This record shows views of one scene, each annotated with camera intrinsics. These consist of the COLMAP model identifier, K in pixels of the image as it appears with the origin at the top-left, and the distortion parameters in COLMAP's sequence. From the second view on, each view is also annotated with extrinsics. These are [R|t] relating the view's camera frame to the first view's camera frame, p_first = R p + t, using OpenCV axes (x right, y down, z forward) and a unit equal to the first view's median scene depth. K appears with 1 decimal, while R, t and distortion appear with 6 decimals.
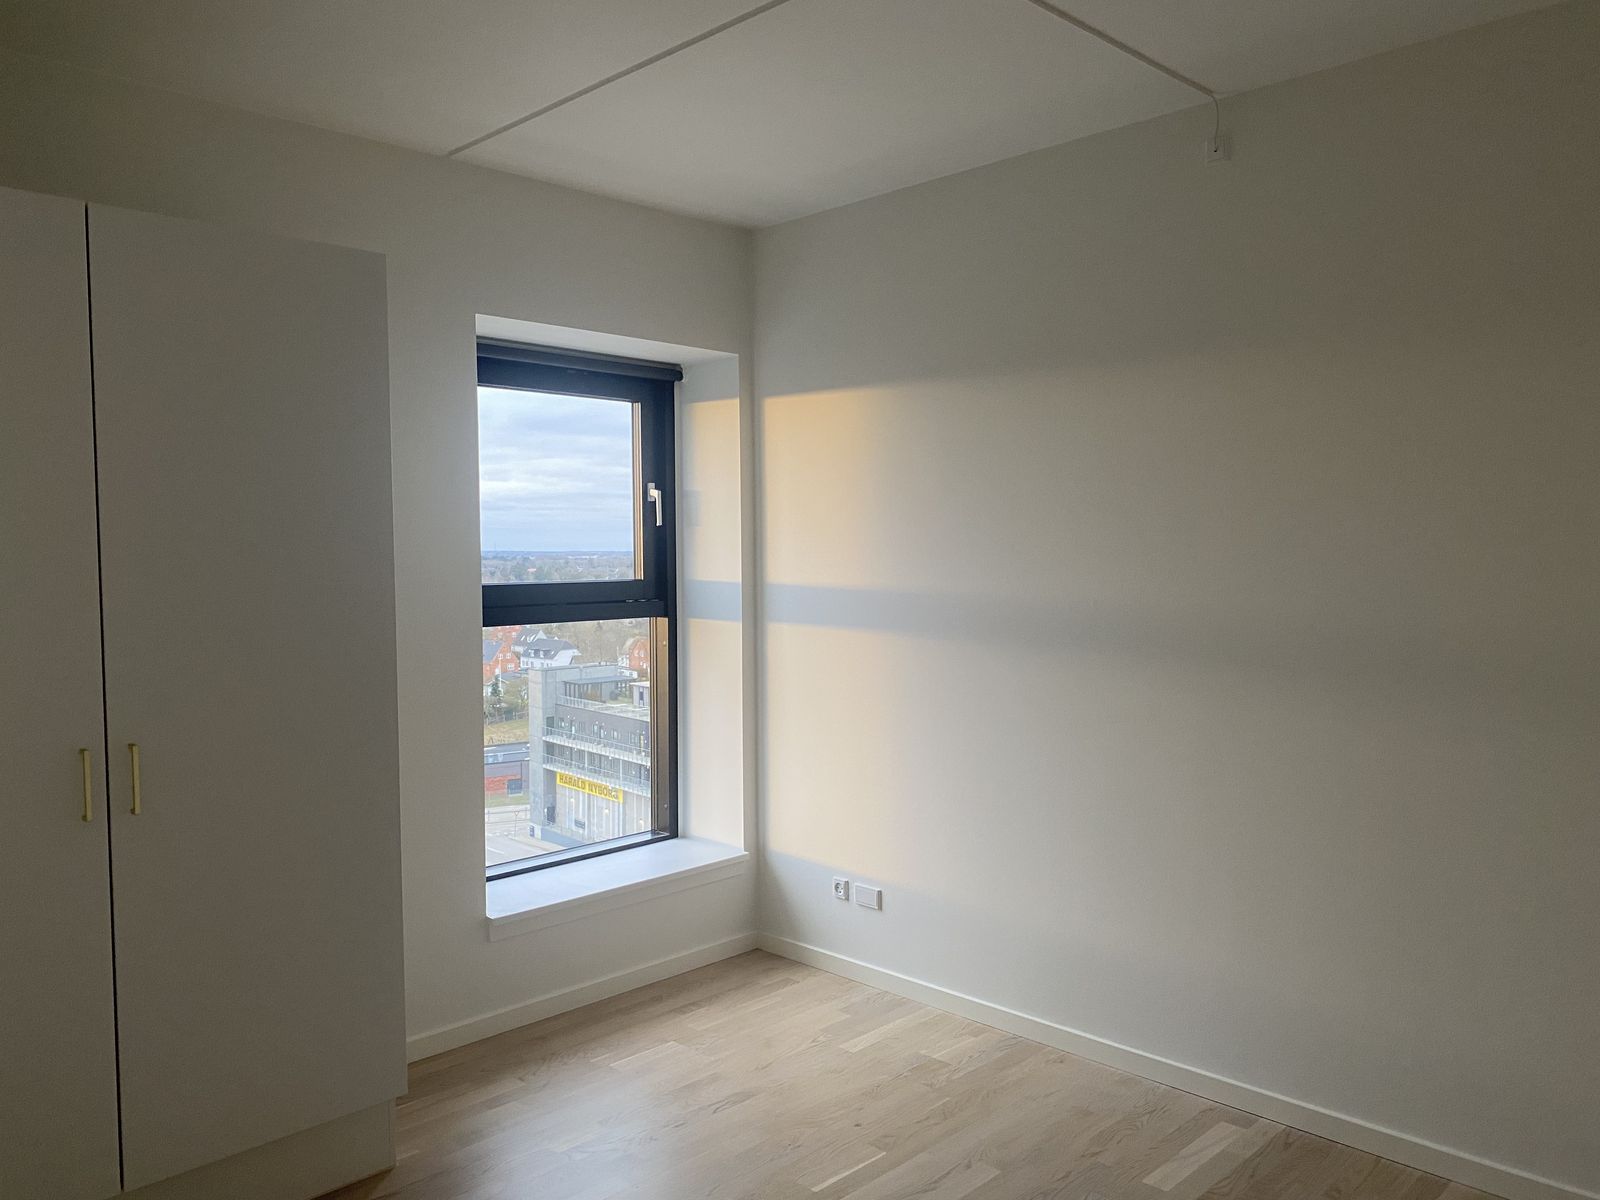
lens RADIAL K [[1205.8, 0, 809.4], [0, 1205.8, 601.3], [0, 0, 1]] dist [-0.003224, -0.003164]
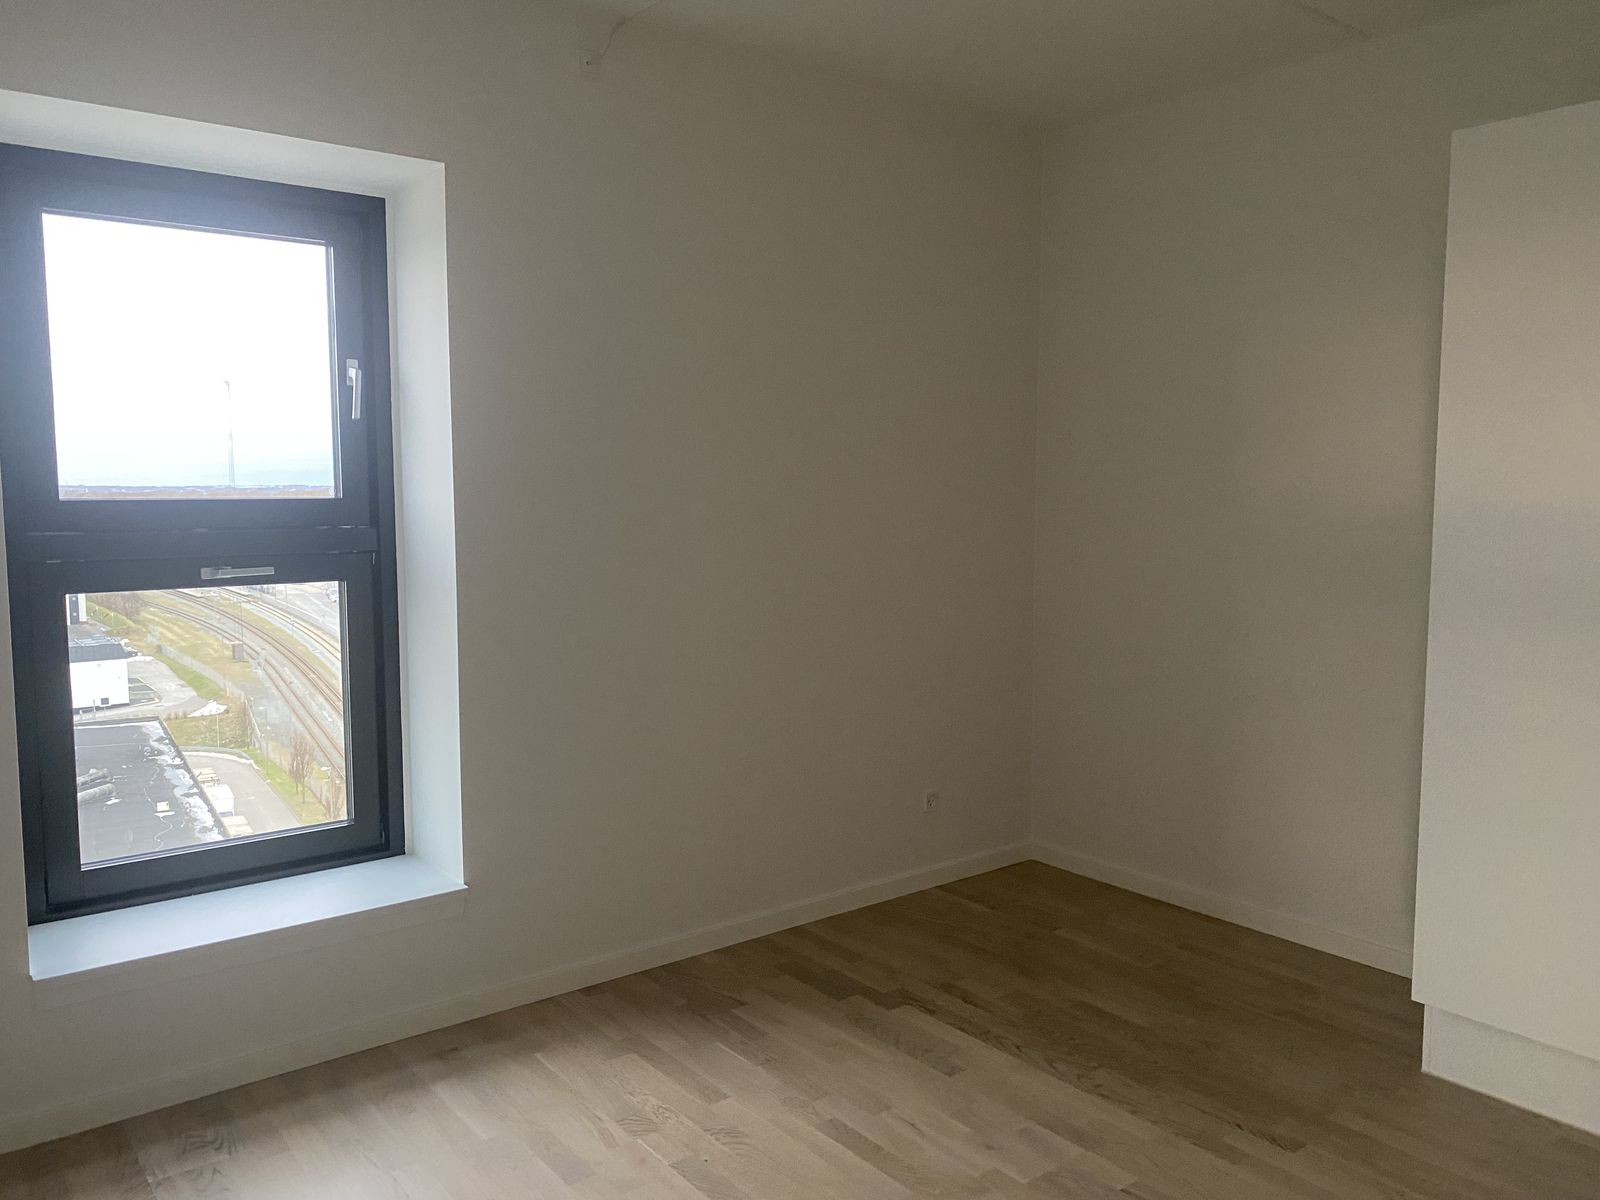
lens RADIAL K [[1205.8, 0, 792.3], [0, 1205.8, 615.3], [0, 0, 1]] dist [-0.003224, -0.003164]
pose [[0.993290, 0.011250, -0.115106, 0.210614], [-0.005663, 0.998795, 0.048755, 0.016006], [0.115515, -0.047776, 0.992156, 0.323879]]
